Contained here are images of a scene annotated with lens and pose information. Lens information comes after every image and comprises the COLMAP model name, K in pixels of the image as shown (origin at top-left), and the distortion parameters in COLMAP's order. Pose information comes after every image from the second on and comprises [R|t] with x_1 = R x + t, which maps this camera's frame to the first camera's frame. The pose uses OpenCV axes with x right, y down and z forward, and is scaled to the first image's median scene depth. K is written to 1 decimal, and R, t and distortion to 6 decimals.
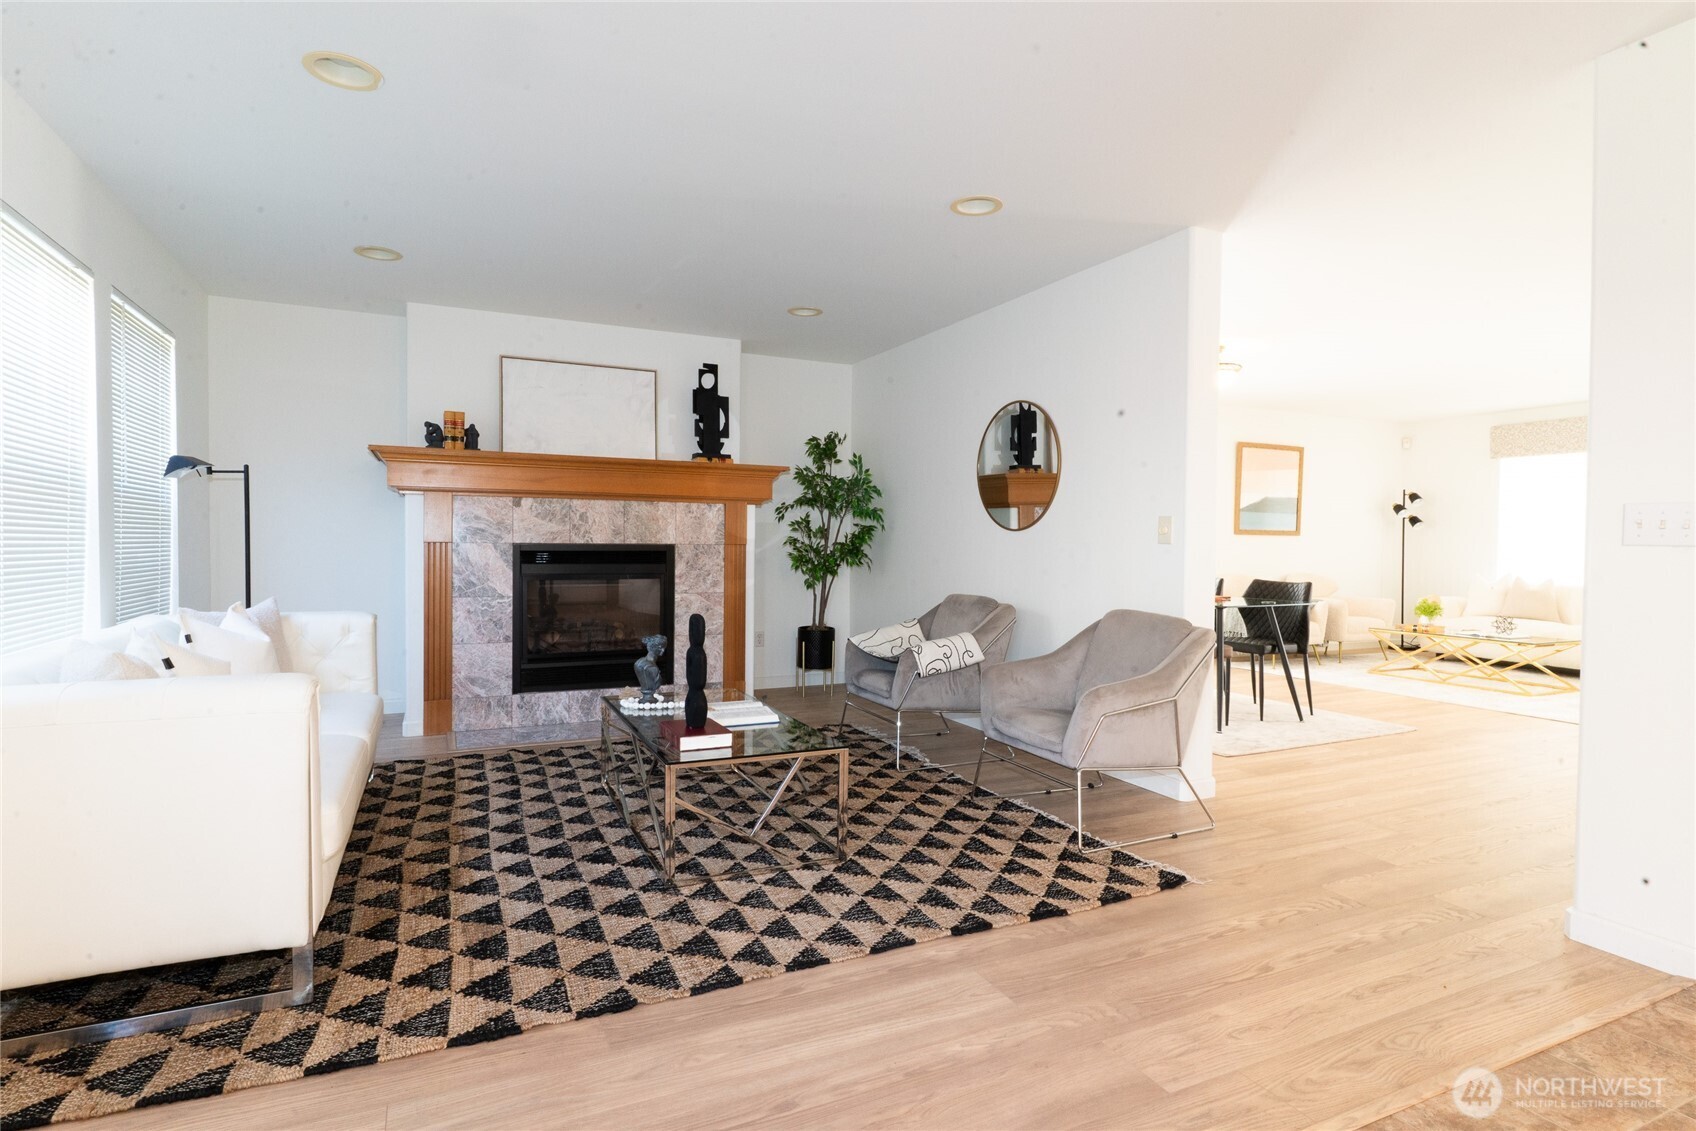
lens RADIAL K [[848.6, 0, 848.0], [0, 848.6, 565.5], [0, 0, 1]] dist [0.000942, -0.000043]
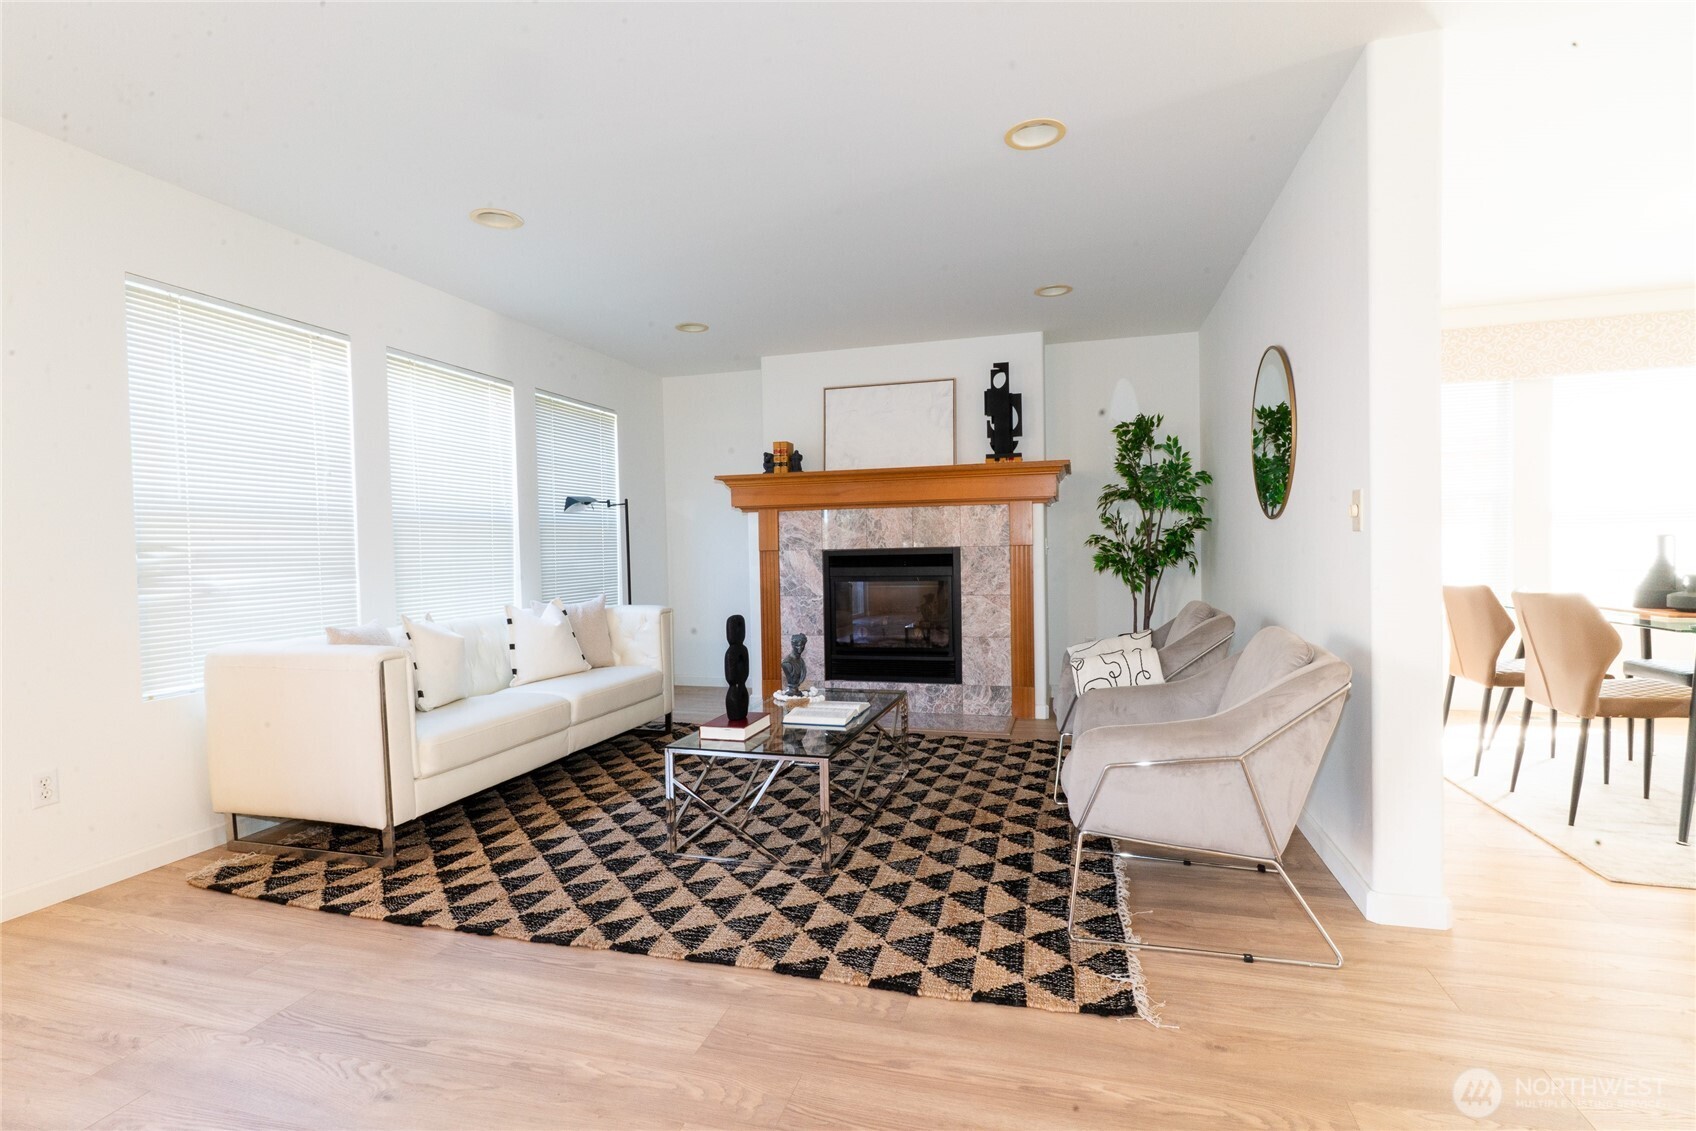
lens RADIAL K [[820.5, 0, 848.0], [0, 820.5, 565.5], [0, 0, 1]] dist [0.002018, -0.000176]
pose [[0.752654, -0.010597, -0.658331, 0.558481], [0.009387, 0.999942, -0.005363, 0.002223], [0.658350, -0.002143, 0.752709, 0.278953]]
